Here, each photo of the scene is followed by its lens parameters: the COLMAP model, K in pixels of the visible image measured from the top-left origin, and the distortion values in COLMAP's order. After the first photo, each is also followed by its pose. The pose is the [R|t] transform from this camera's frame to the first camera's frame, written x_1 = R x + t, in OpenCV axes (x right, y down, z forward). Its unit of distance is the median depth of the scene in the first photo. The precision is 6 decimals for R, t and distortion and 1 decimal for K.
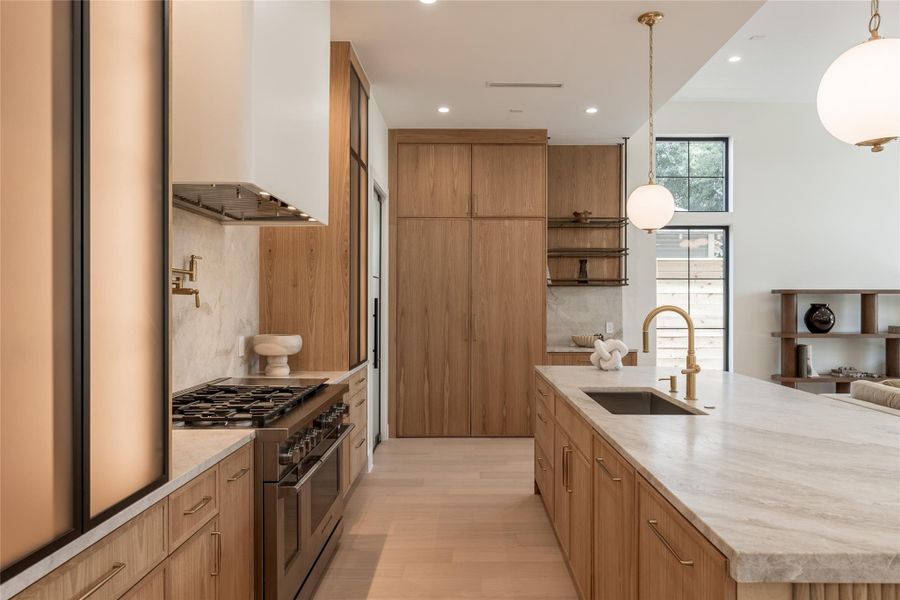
lens RADIAL K [[606.2, 0, 467.9], [0, 606.2, 296.1], [0, 0, 1]] dist [-0.006178, -0.000745]
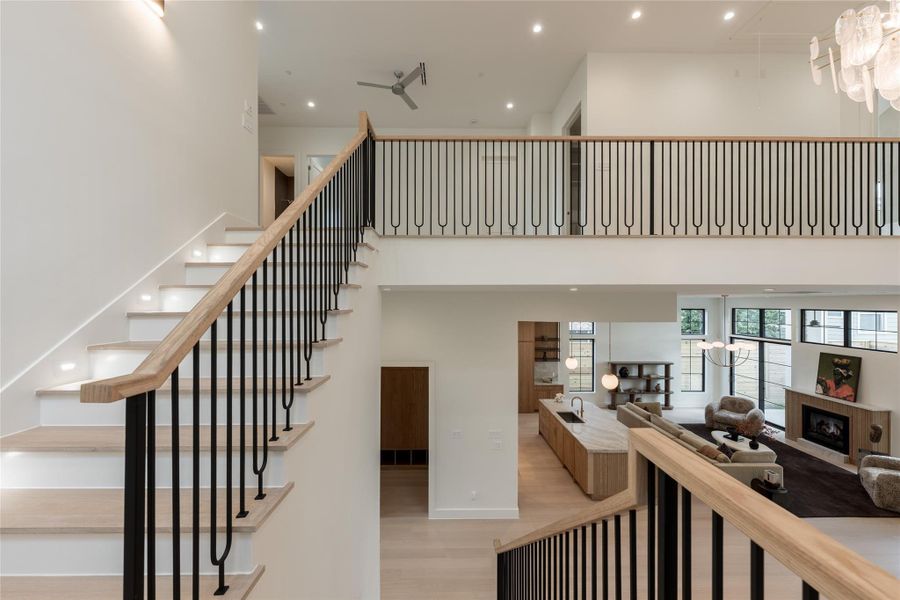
lens RADIAL K [[361.5, 0, 447.3], [0, 361.5, 300.6], [0, 0, 1]] dist [0.000447, 0.000107]
pose [[0.999978, 0.004721, 0.004572, -0.415987], [-0.004748, 0.999972, 0.005825, -0.447856], [-0.004544, -0.005847, 0.999973, -1.076461]]
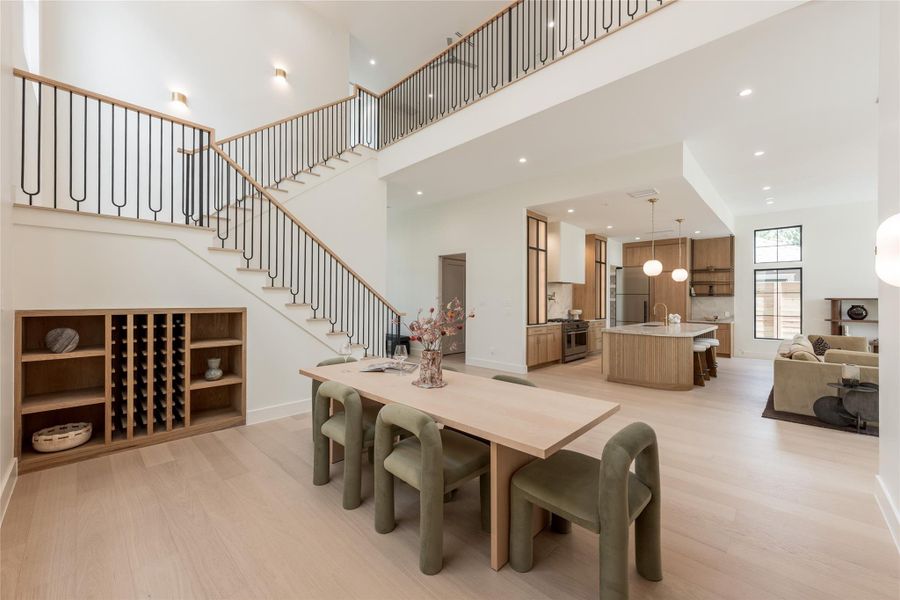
lens RADIAL K [[351.8, 0, 450.0], [0, 351.8, 300.0], [0, 0, 1]] dist [0.000350, -0.000004]
pose [[0.713762, 0.005070, -0.700370, 0.605607], [-0.003640, 0.999987, 0.003529, -0.005291], [0.700379, 0.000031, 0.713771, -1.056645]]
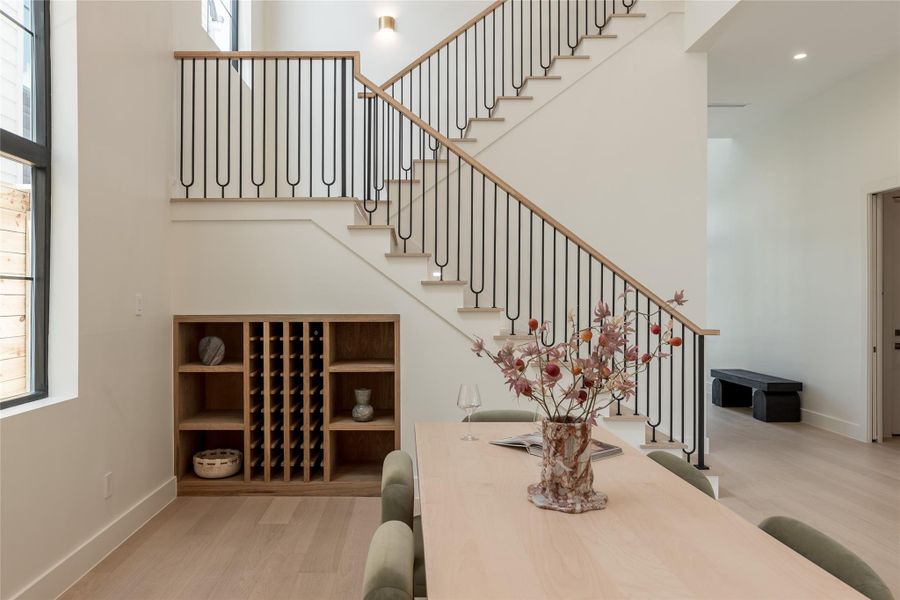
lens RADIAL K [[613.6, 0, 406.3], [0, 613.6, 301.4], [0, 0, 1]] dist [-0.009933, -0.003084]
pose [[-0.013413, 0.001523, -0.999909, 0.607026], [0.004716, 0.999988, 0.001459, -0.004043], [0.999899, -0.004696, -0.013420, -0.790948]]
